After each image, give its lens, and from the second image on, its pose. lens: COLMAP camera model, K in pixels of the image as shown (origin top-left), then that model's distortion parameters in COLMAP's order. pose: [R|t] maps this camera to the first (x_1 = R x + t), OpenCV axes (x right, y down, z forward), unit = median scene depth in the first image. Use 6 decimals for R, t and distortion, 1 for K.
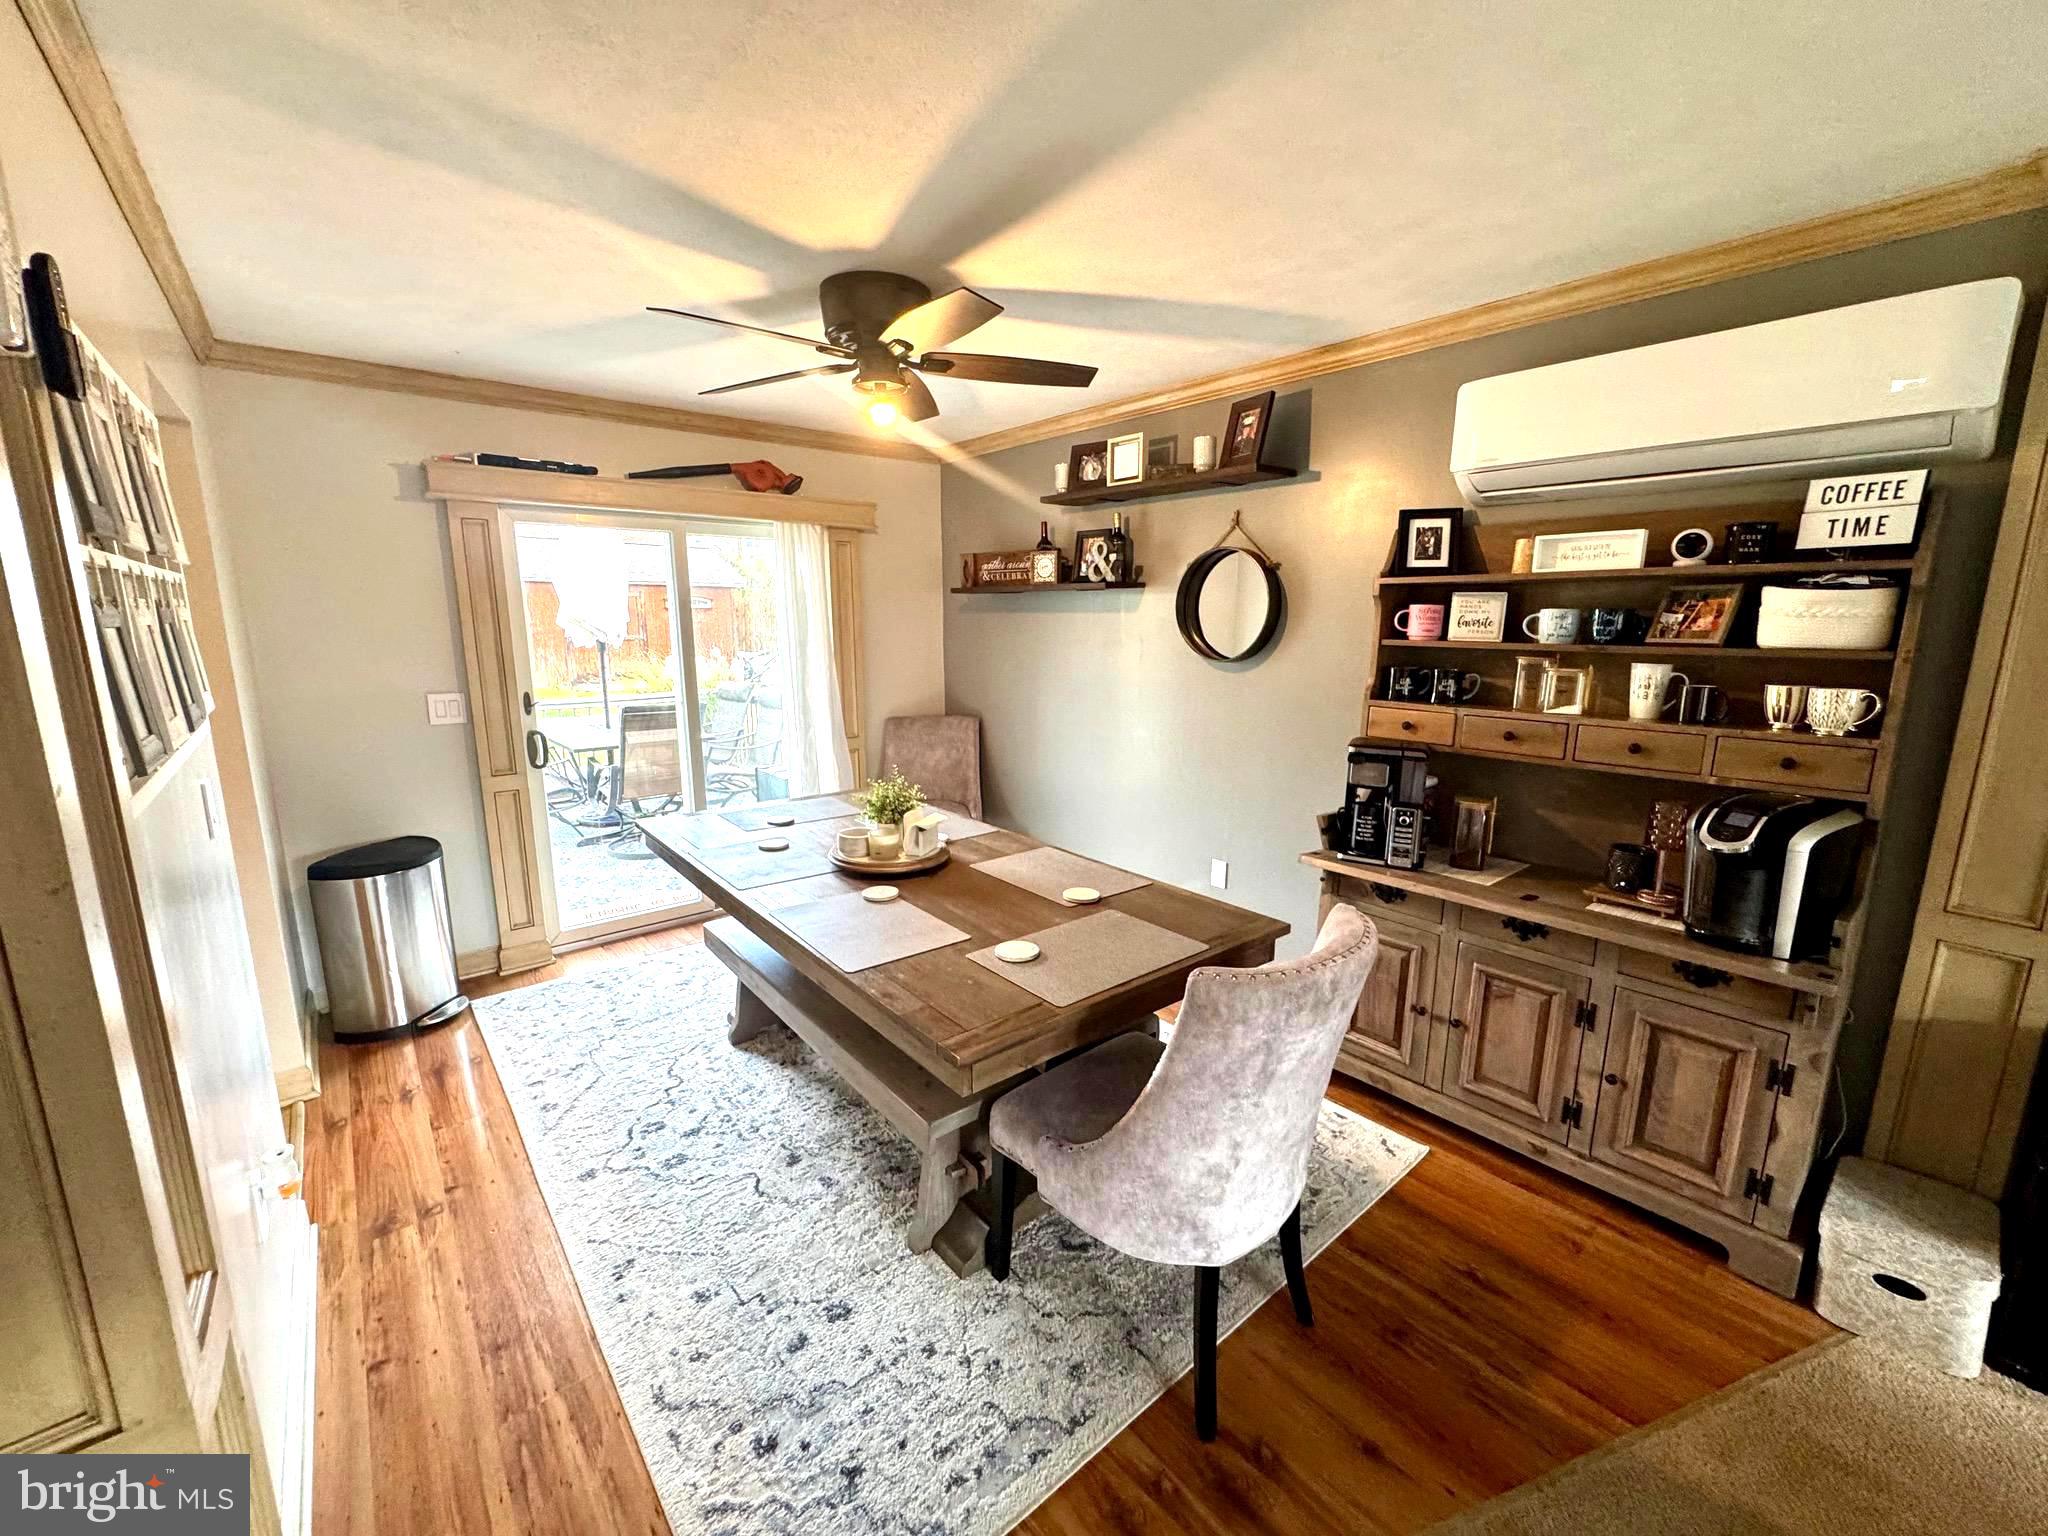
lens RADIAL K [[817.0, 0, 1024.0], [0, 817.0, 768.0], [0, 0, 1]] dist [-0.003023, 0.000083]
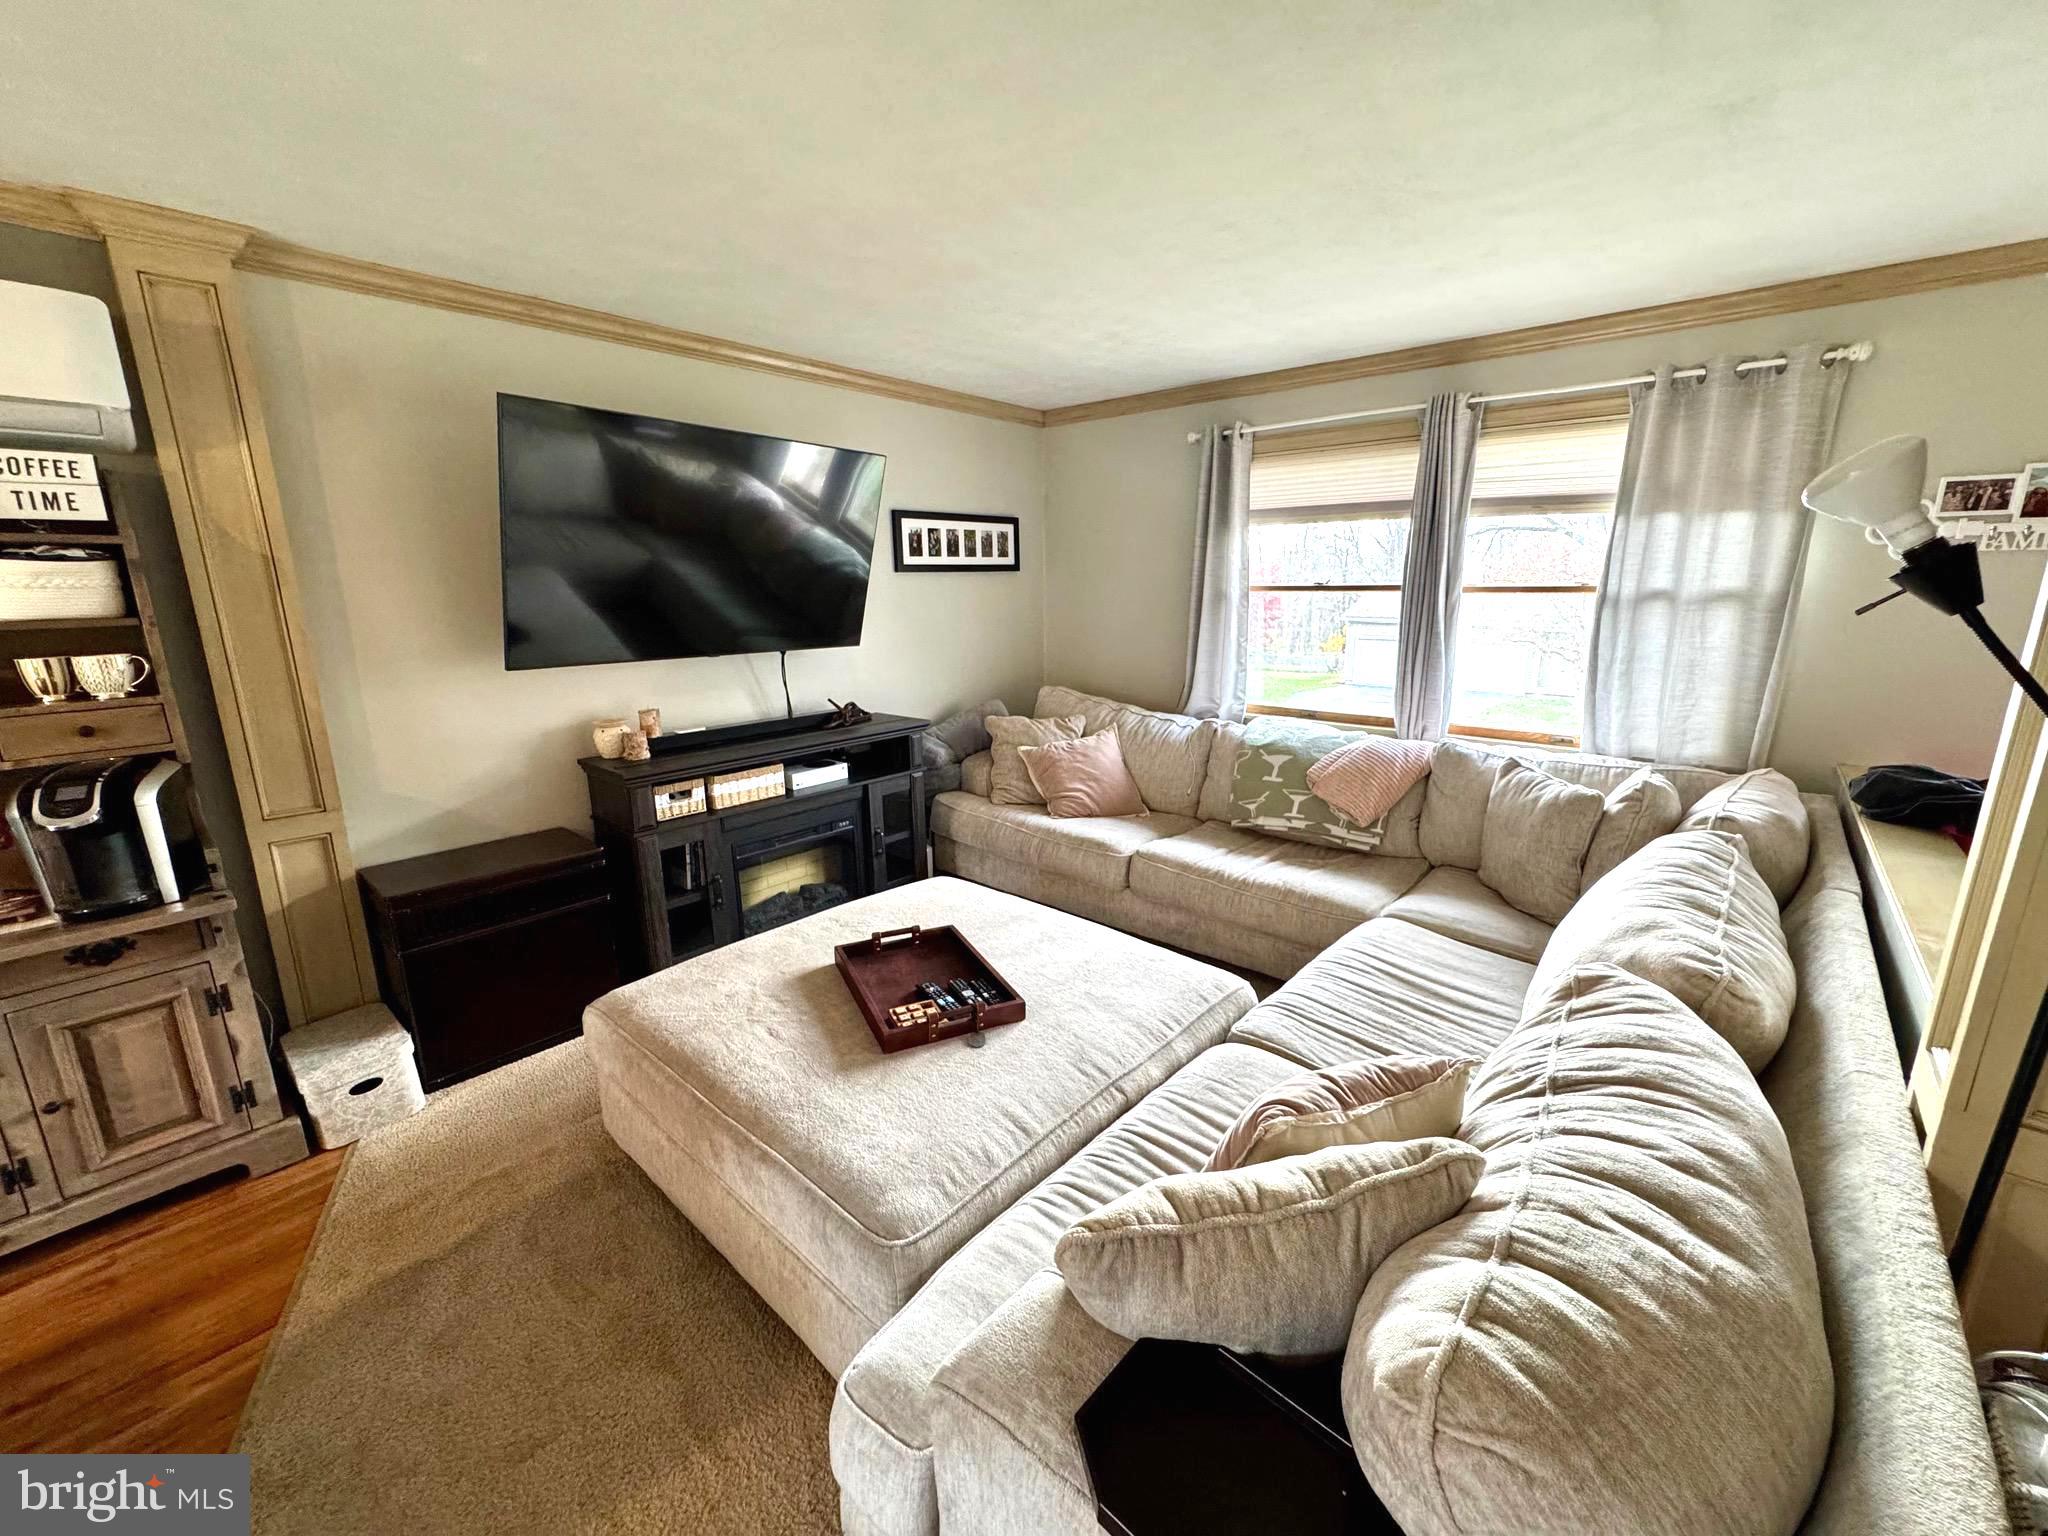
lens RADIAL K [[817.0, 0, 1024.0], [0, 817.0, 768.0], [0, 0, 1]] dist [-0.003023, 0.000083]
pose [[-0.149866, -0.224195, 0.962952, -0.208289], [0.192499, 0.948697, 0.250835, 0.007540], [-0.969786, 0.222959, -0.099020, -0.031273]]
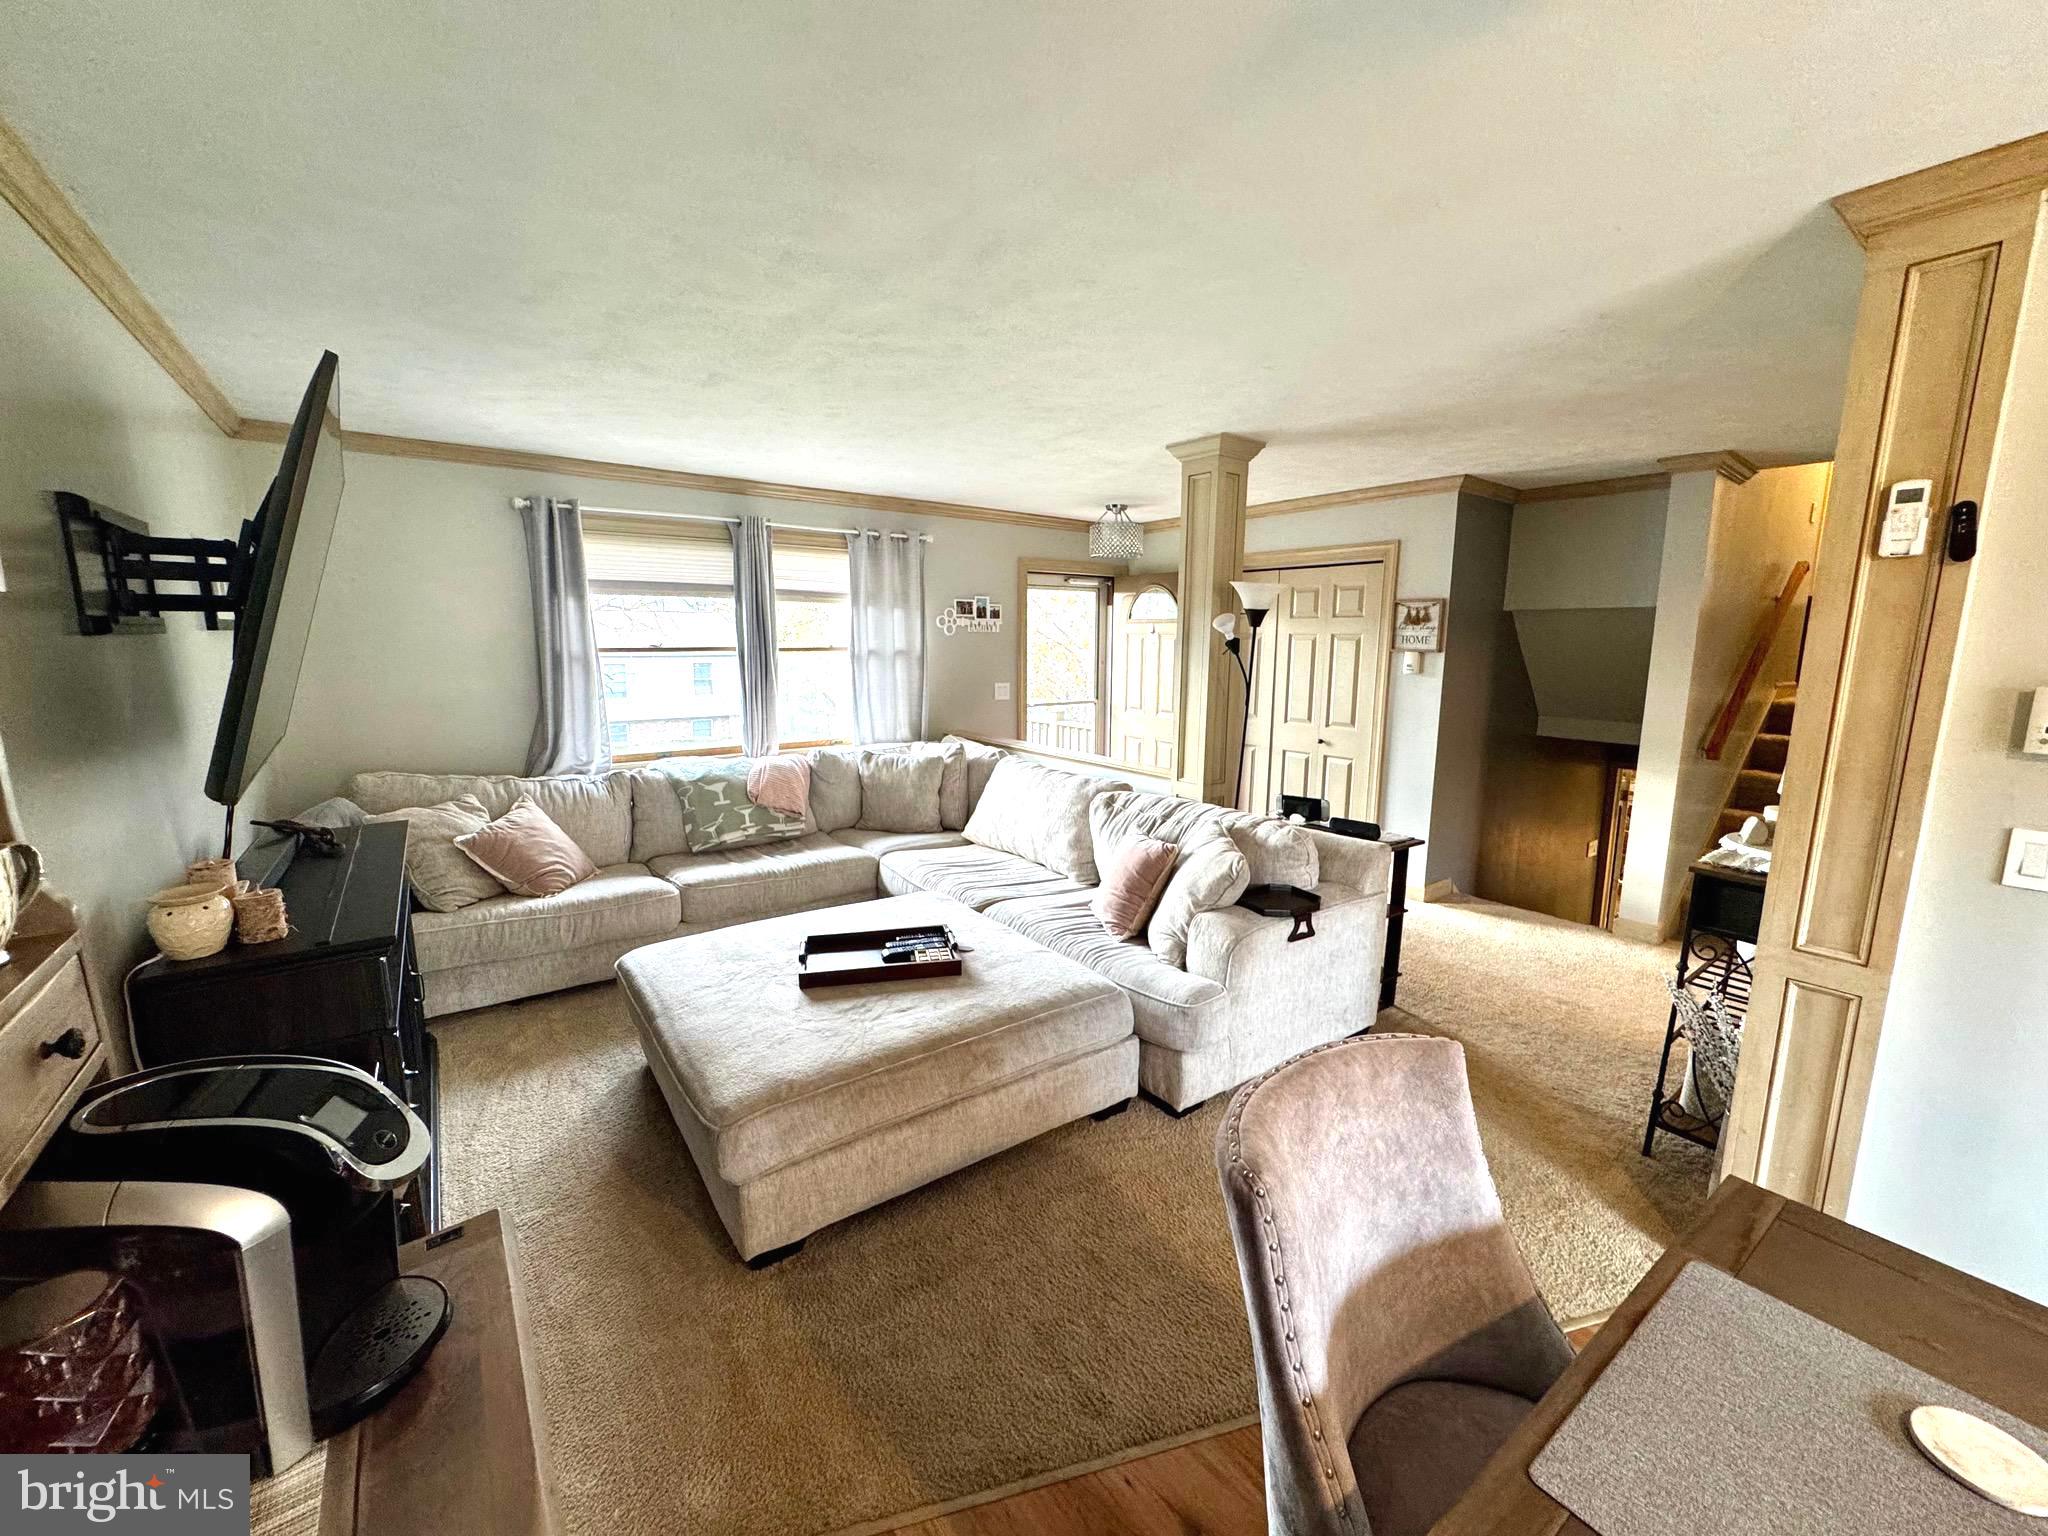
lens RADIAL K [[819.9, 0, 1021.0], [0, 819.9, 767.3], [0, 0, 1]] dist [-0.002125, 0.000092]
pose [[-0.997453, -0.018215, 0.068957, 0.395953], [0.006190, 0.941079, 0.338130, -0.219131], [-0.071053, 0.337695, -0.938570, 1.109519]]
